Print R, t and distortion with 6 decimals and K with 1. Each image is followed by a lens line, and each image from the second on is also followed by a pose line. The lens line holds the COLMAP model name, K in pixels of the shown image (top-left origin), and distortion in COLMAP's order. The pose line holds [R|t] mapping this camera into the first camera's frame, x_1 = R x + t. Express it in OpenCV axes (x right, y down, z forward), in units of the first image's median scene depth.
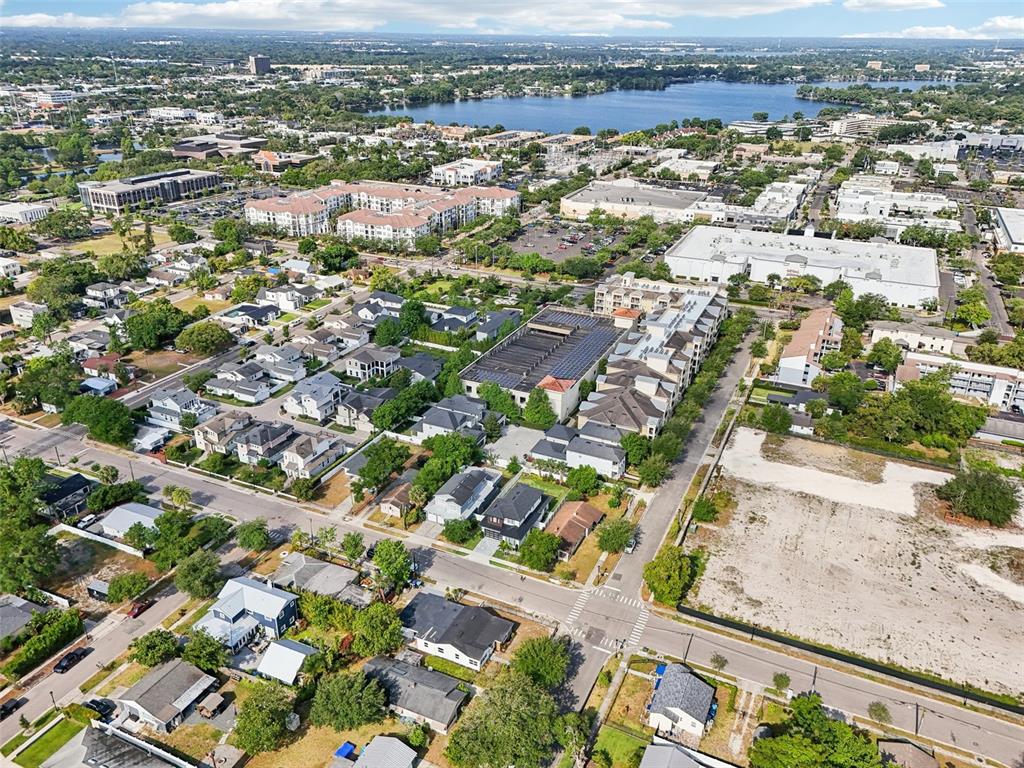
lens RADIAL K [[767.6, 0, 513.5], [0, 767.6, 378.0], [0, 0, 1]] dist [0.063833, -0.060578]
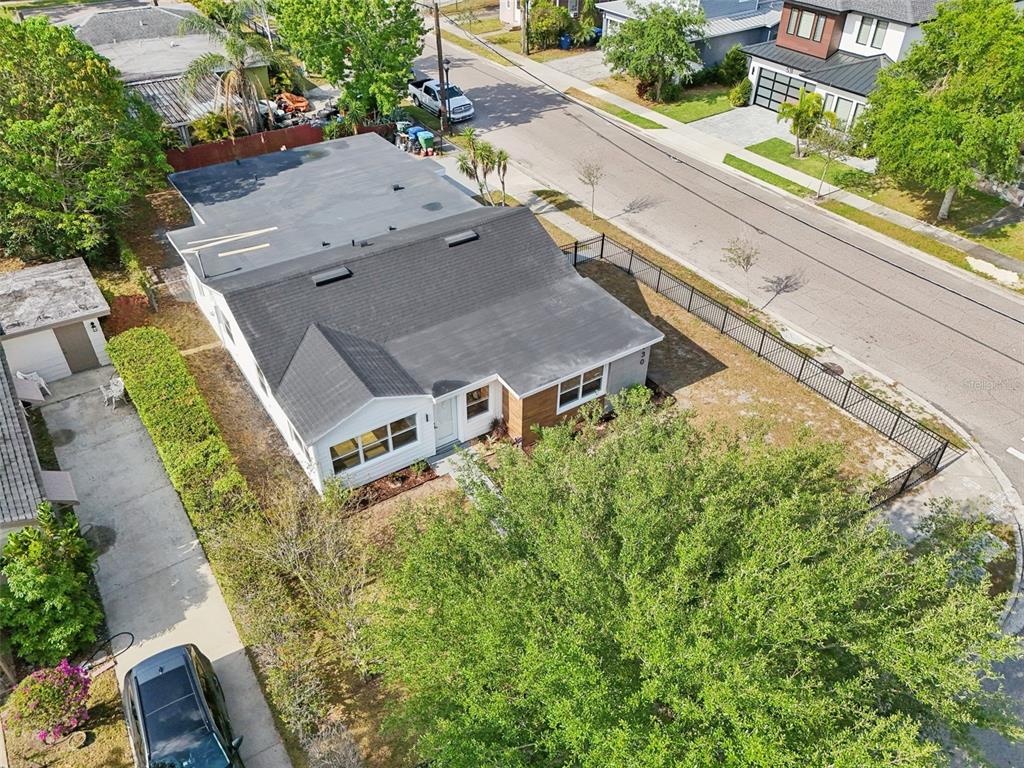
lens RADIAL K [[767.6, 0, 513.5], [0, 767.6, 378.0], [0, 0, 1]] dist [0.063833, -0.060578]
pose [[0.852688, 0.314232, -0.417352, 0.023877], [-0.209120, 0.937386, 0.278523, 0.152606], [0.478741, -0.150217, 0.865010, 0.446578]]
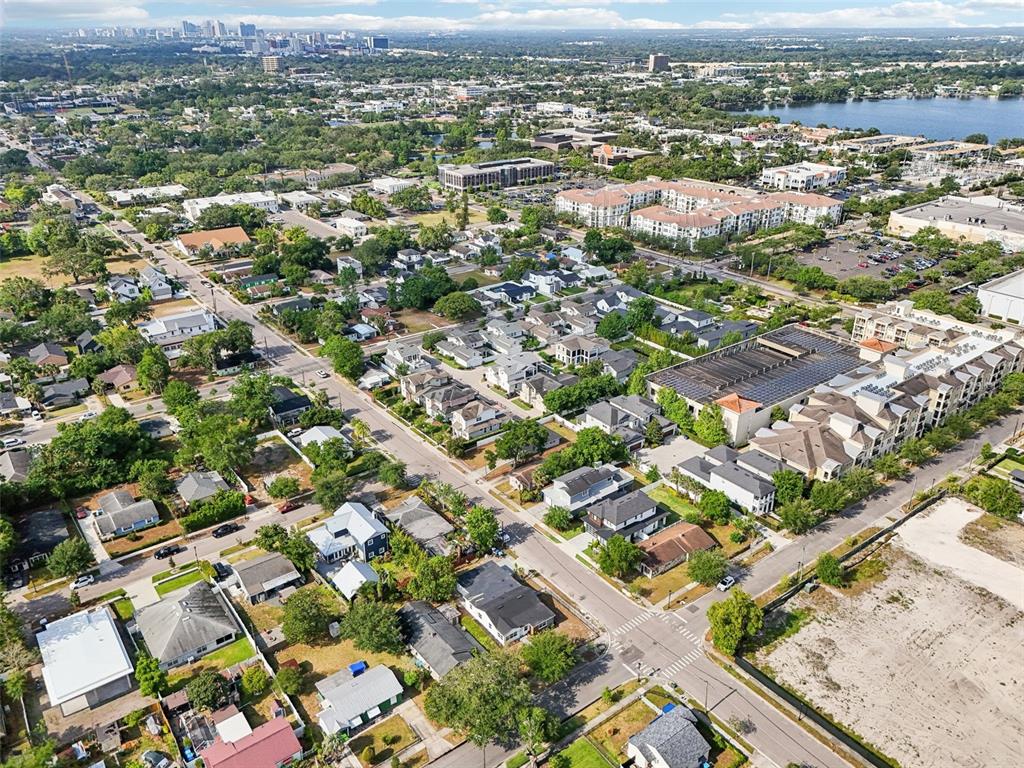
lens RADIAL K [[767.6, 0, 513.5], [0, 767.6, 378.0], [0, 0, 1]] dist [0.063833, -0.060578]
pose [[0.883506, 0.182245, -0.431514, 0.176441], [-0.181176, 0.982467, 0.043983, -0.011749], [0.431964, 0.039321, 0.901033, 0.027678]]
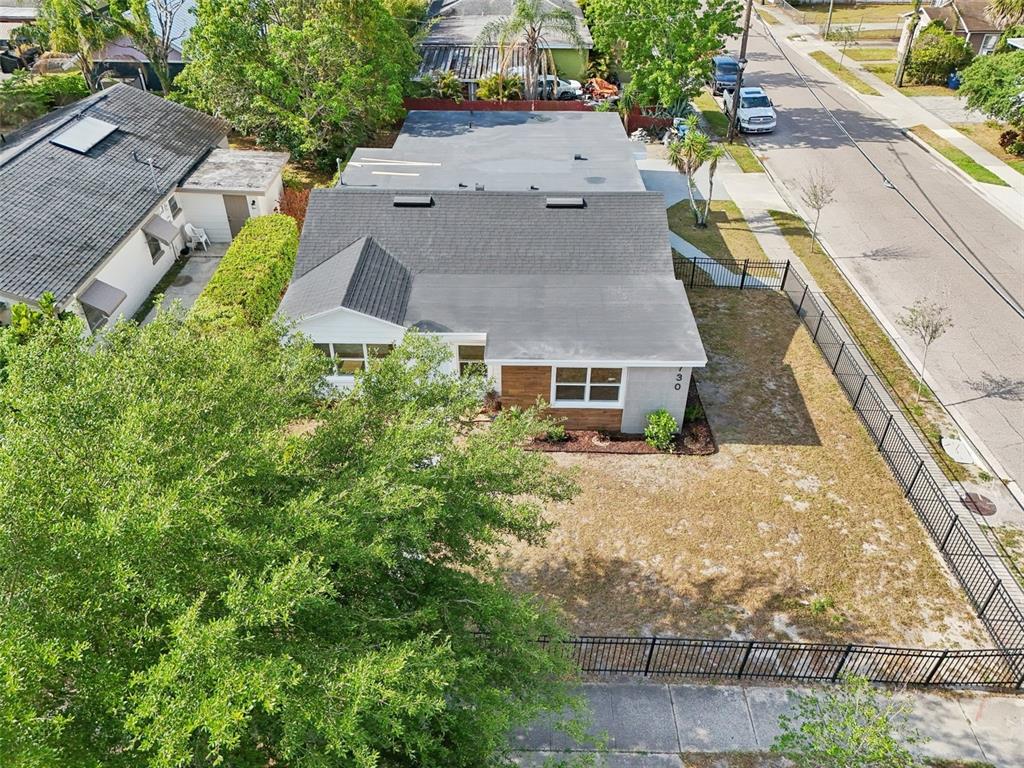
lens RADIAL K [[767.6, 0, 513.5], [0, 767.6, 378.0], [0, 0, 1]] dist [0.063833, -0.060578]
pose [[0.411589, 0.514369, -0.752342, 0.046214], [-0.371903, 0.848441, 0.376612, 0.150548], [0.832036, 0.124789, 0.540504, 0.479795]]
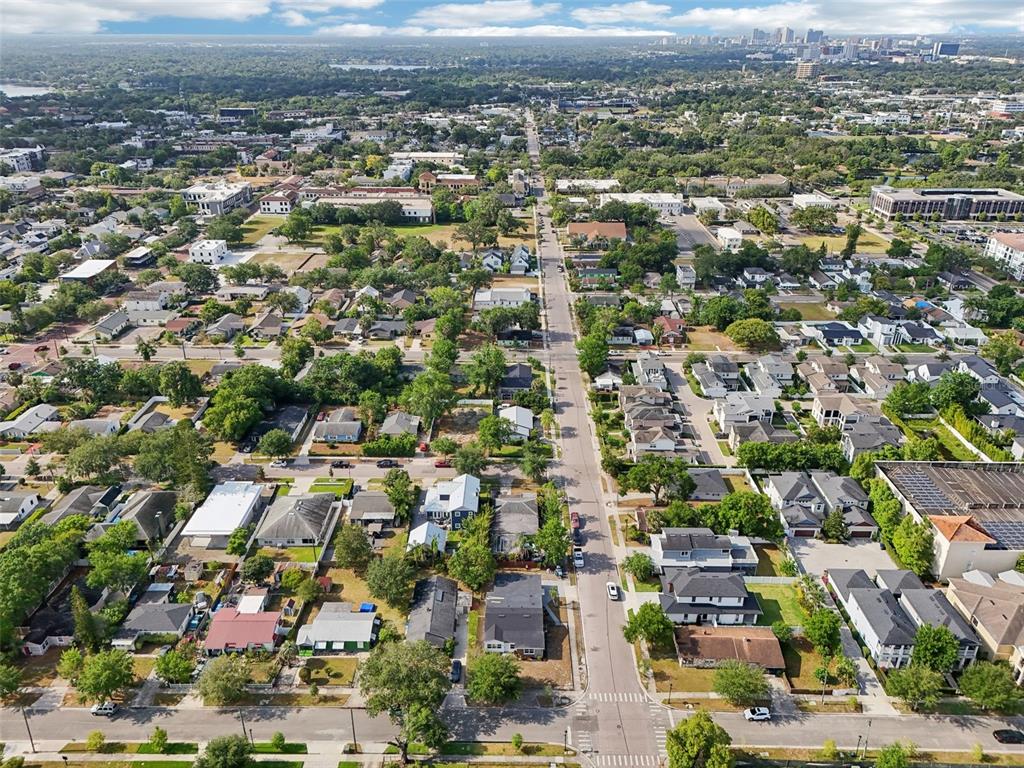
lens RADIAL K [[748.4, 0, 511.1], [0, 748.4, 386.9], [0, 0, 1]] dist [0.083346, -0.093483]
pose [[0.412556, 0.374850, -0.830232, 0.346550], [-0.368545, 0.902170, 0.224194, -0.095261], [0.833050, 0.213485, 0.510345, 0.216393]]
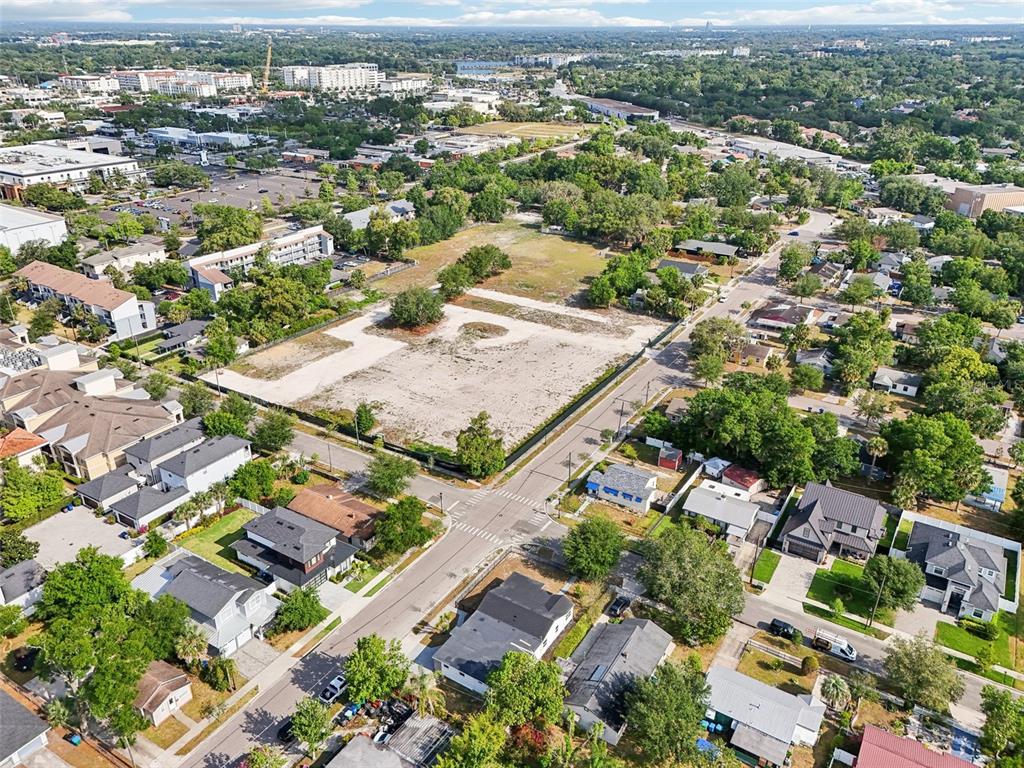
lens RADIAL K [[767.6, 0, 513.5], [0, 767.6, 378.0], [0, 0, 1]] dist [0.063833, -0.060578]
pose [[0.131128, -0.424610, 0.895830, -0.341585], [0.400098, 0.849439, 0.344057, -0.073233], [-0.907043, 0.313304, 0.281271, 0.373983]]
